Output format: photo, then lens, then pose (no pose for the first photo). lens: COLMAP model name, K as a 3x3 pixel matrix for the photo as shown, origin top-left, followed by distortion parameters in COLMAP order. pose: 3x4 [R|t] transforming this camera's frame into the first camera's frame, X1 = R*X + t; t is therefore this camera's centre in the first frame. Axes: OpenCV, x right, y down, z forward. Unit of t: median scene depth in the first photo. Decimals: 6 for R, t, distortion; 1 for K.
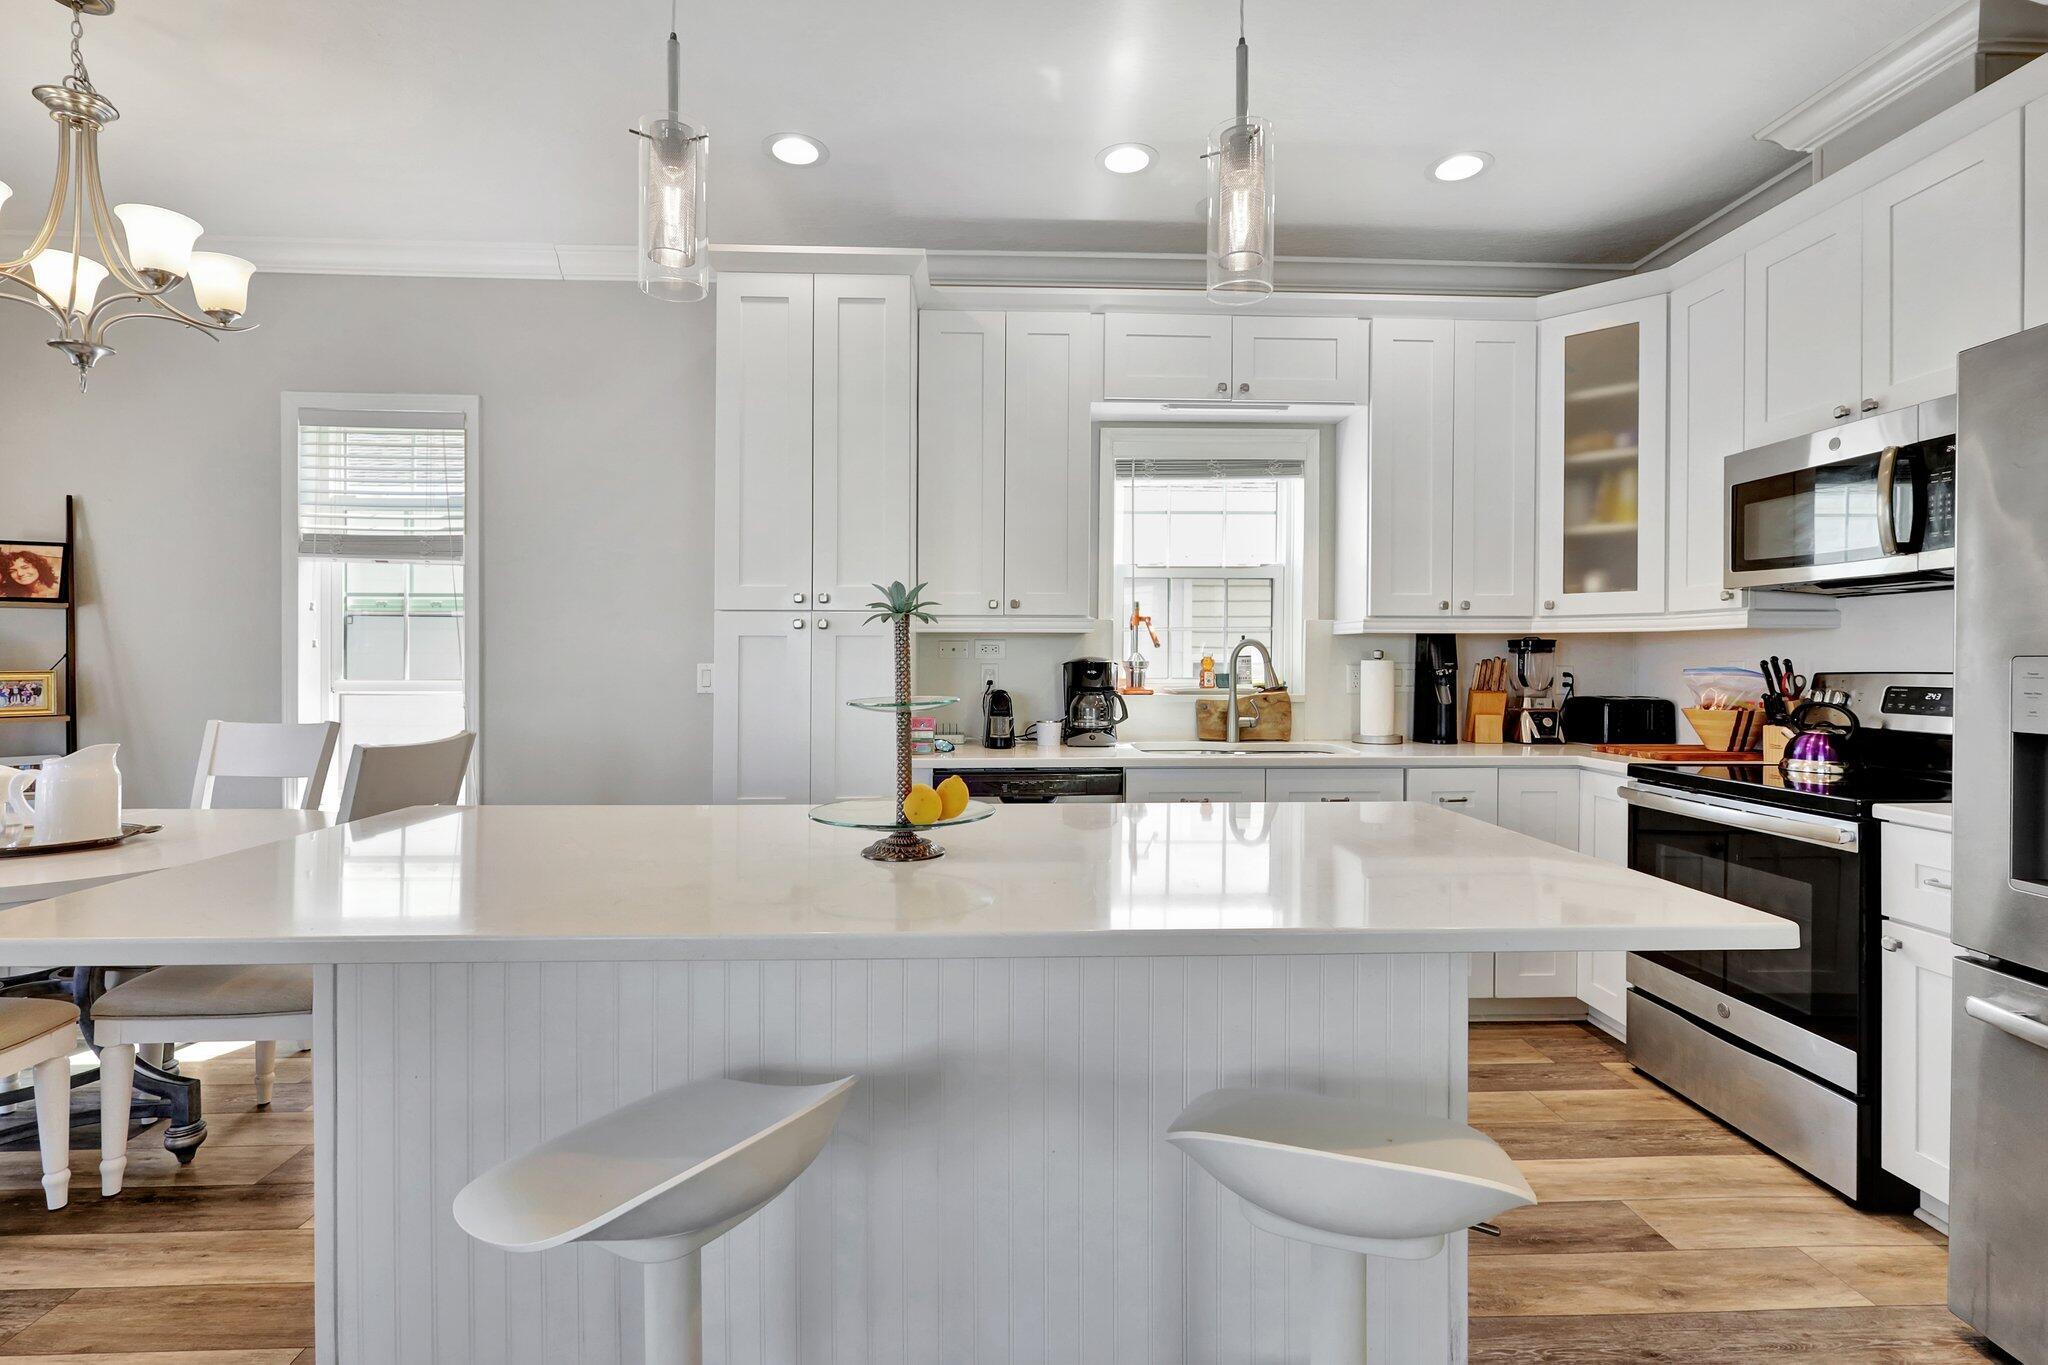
lens RADIAL K [[955.2, 0, 1019.5], [0, 955.2, 668.4], [0, 0, 1]] dist [-0.002968, 0.006142]
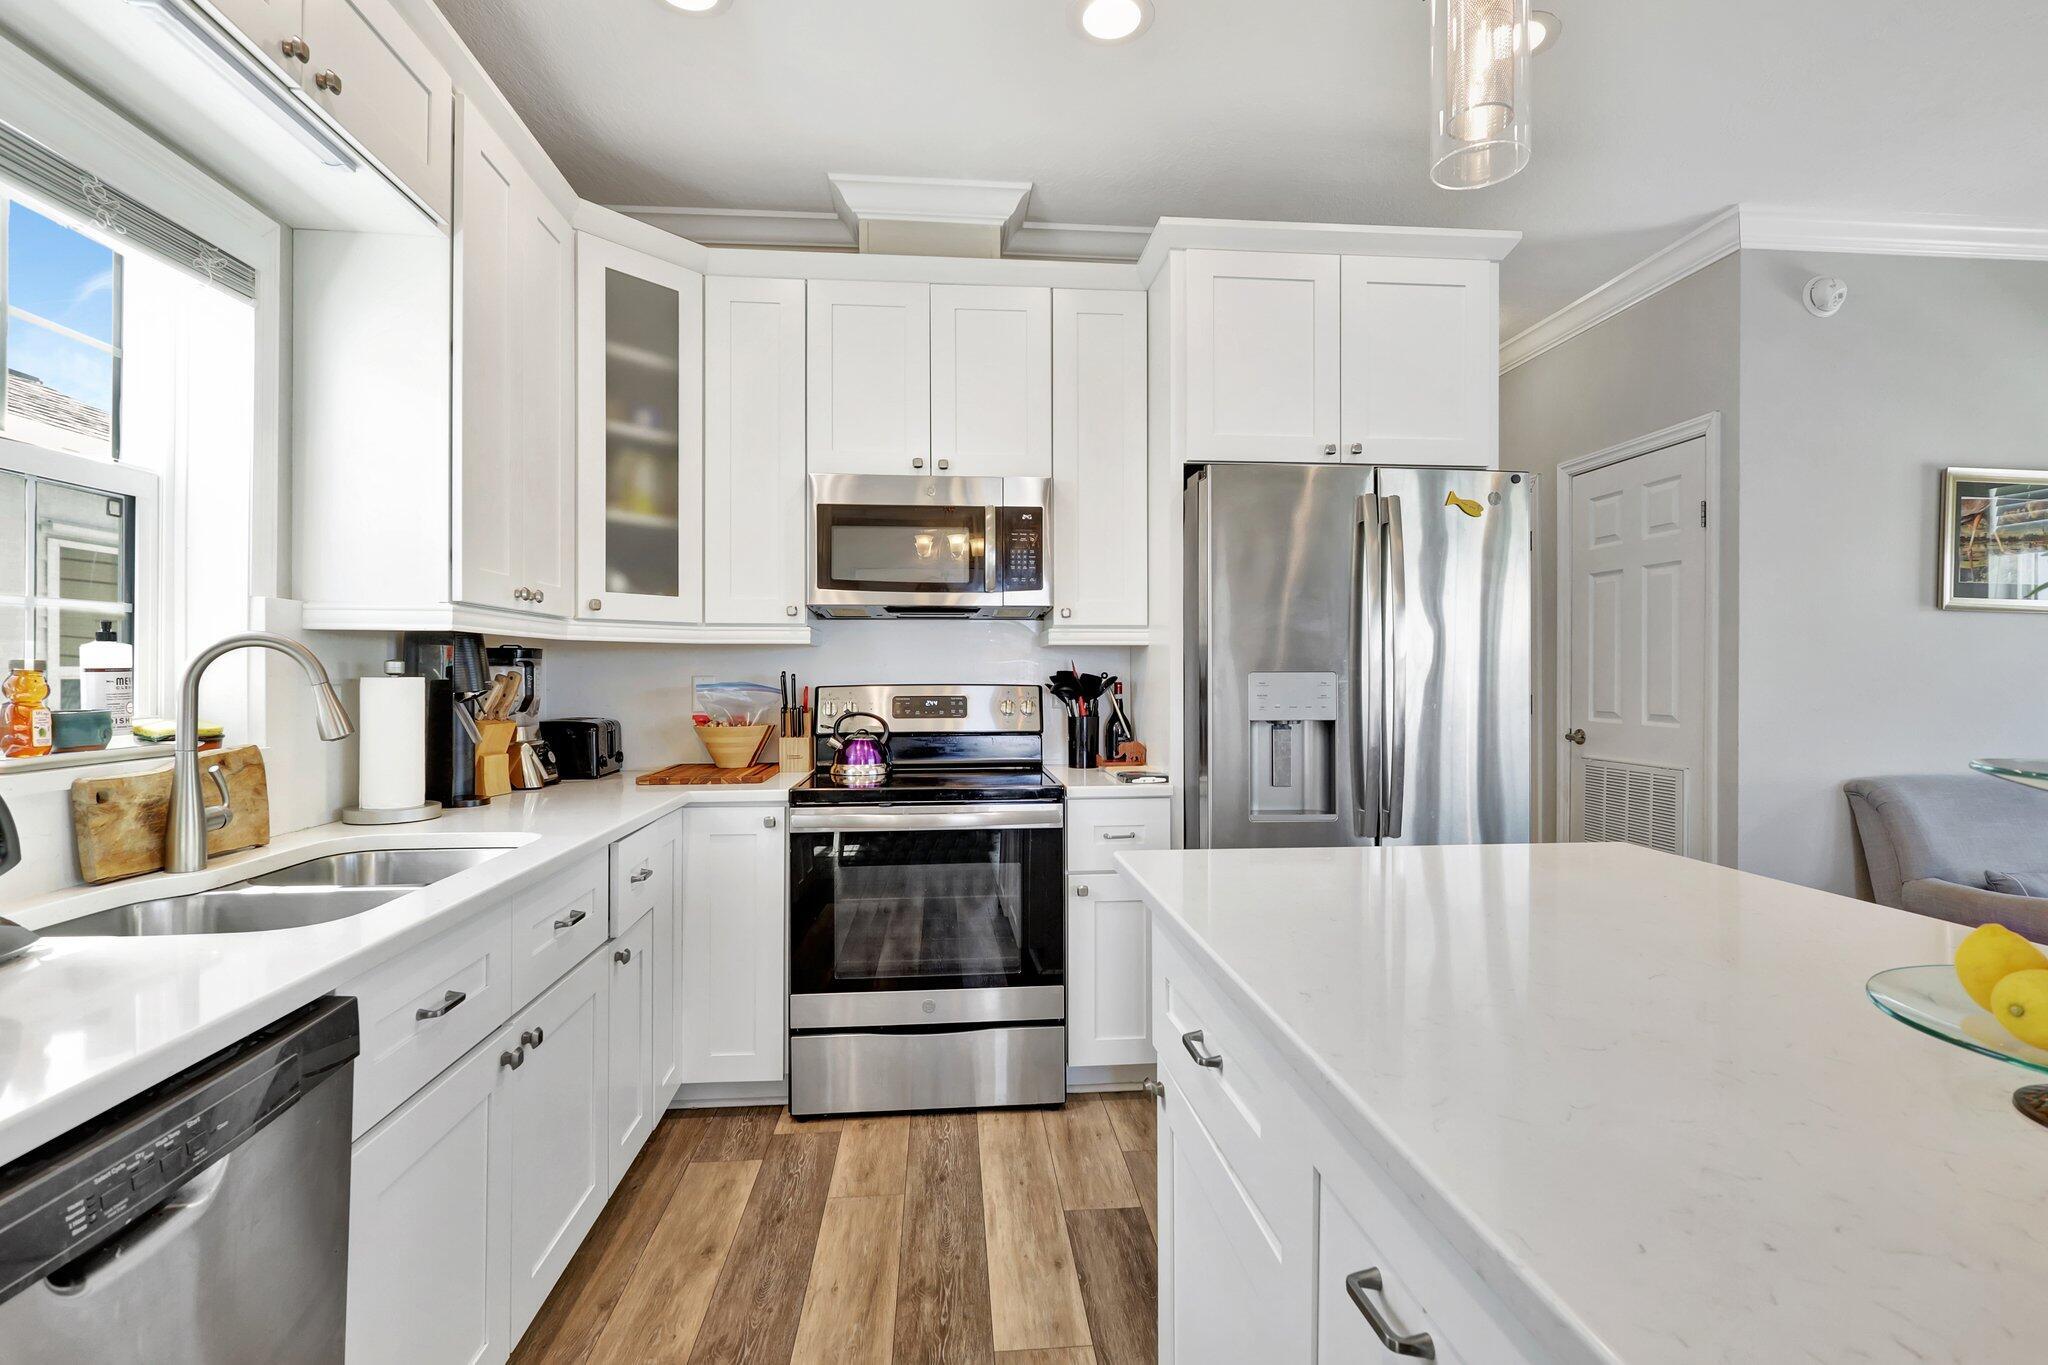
lens RADIAL K [[949.3, 0, 1028.8], [0, 949.3, 676.7], [0, 0, 1]] dist [-0.002530, 0.001218]
pose [[-0.047392, -0.004078, 0.998868, -0.234368], [0.012054, 0.999917, 0.004654, -0.007414], [-0.998804, 0.012261, -0.047339, 0.690121]]
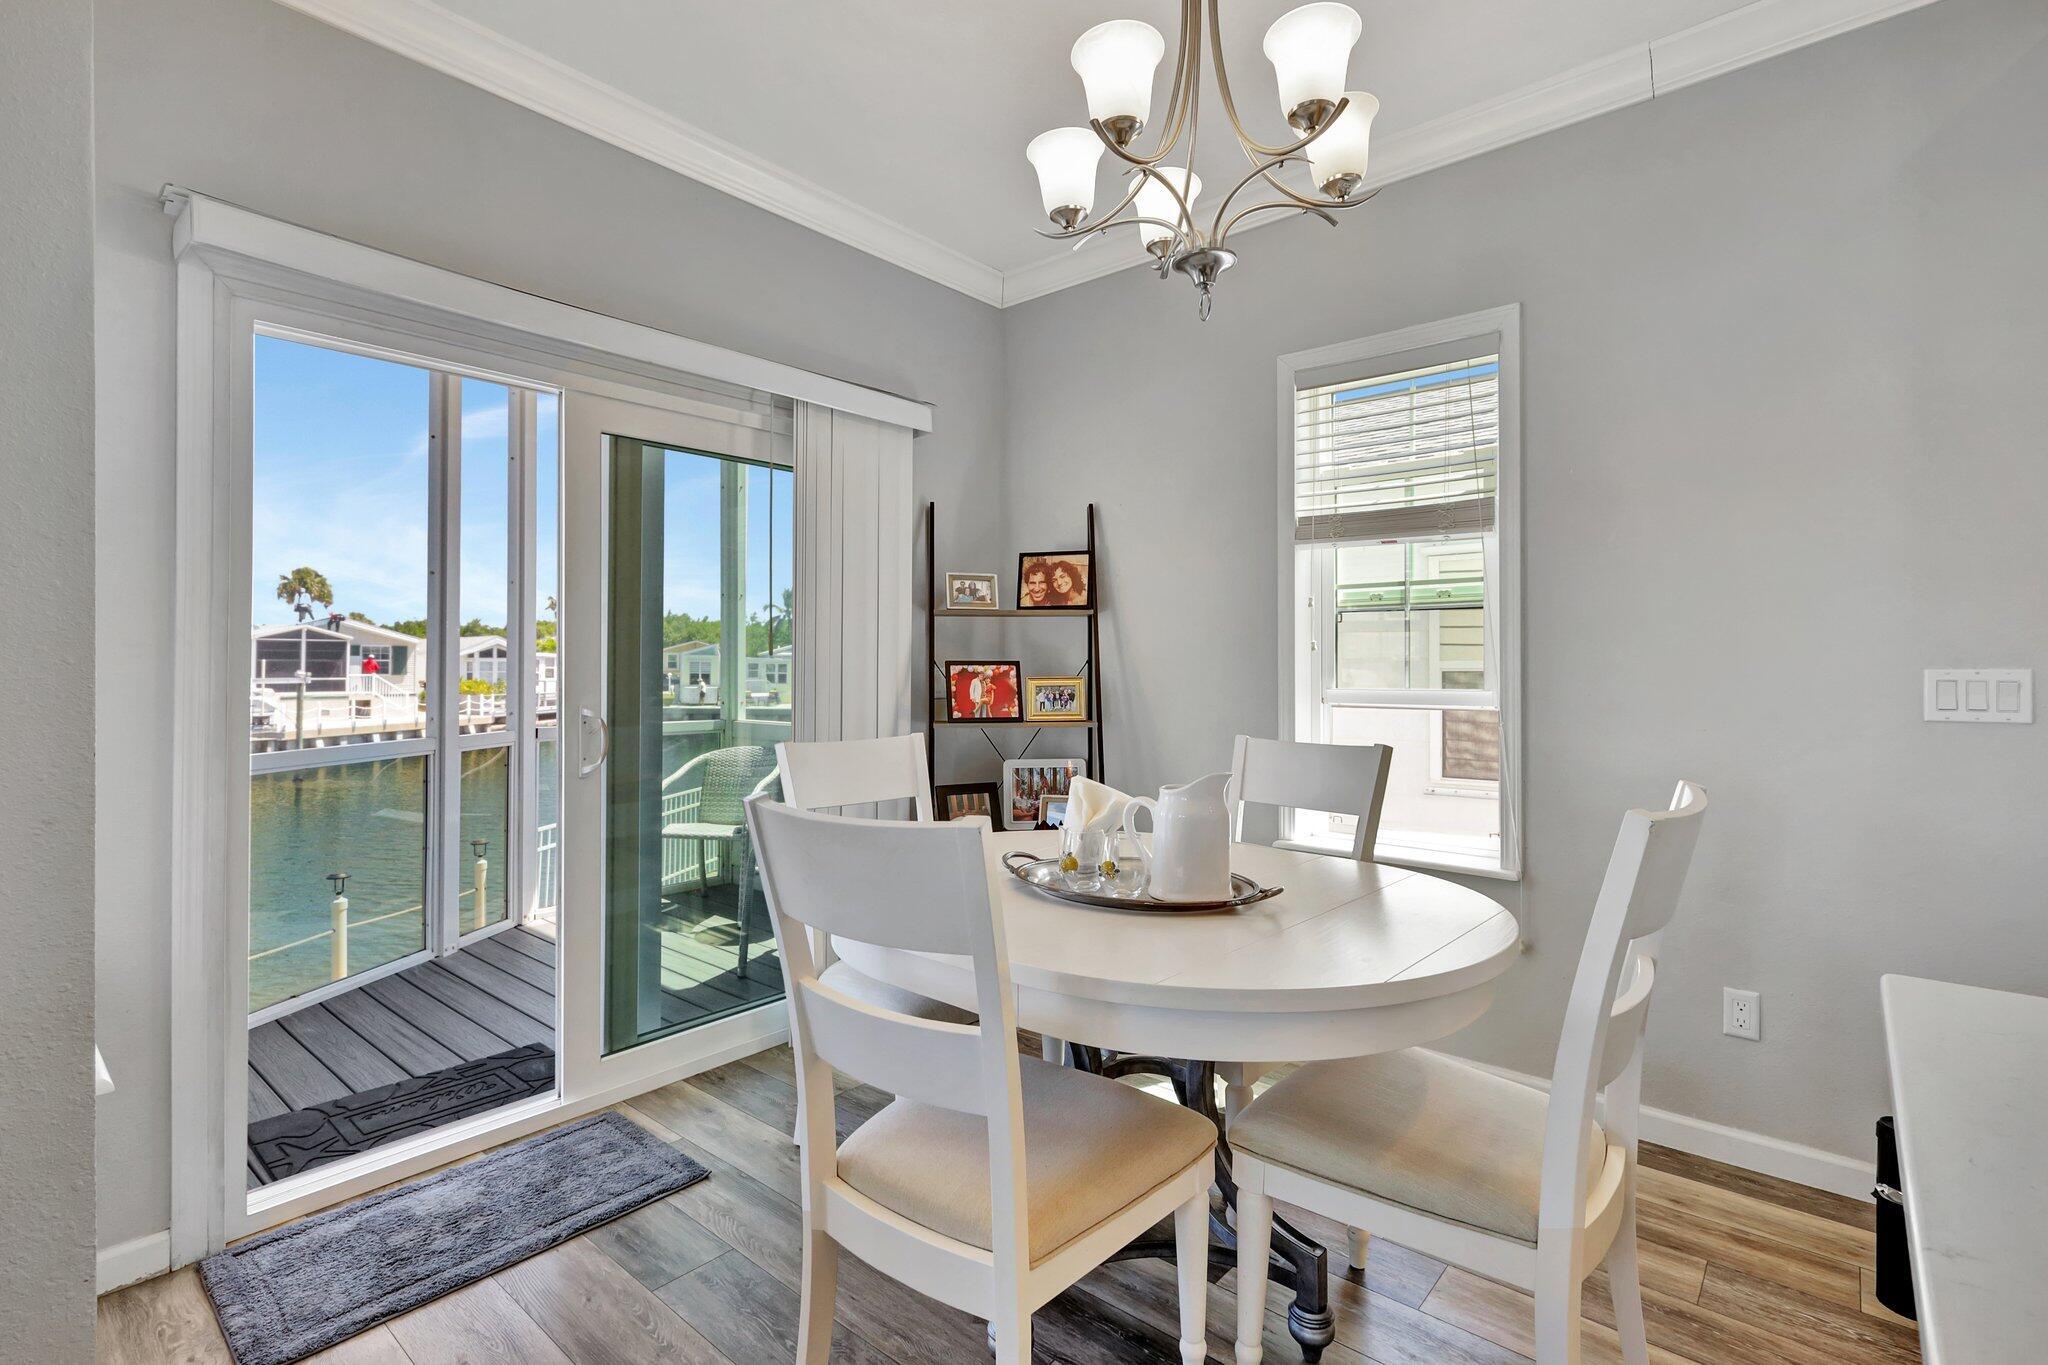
lens RADIAL K [[952.9, 0, 1017.4], [0, 952.9, 674.9], [0, 0, 1]] dist [0.000998, -0.000258]
pose [[0.725408, 0.004768, -0.688303, -0.363228], [-0.005526, 0.999984, 0.001103, -0.000021], [0.688297, 0.003003, 0.725422, 0.220501]]
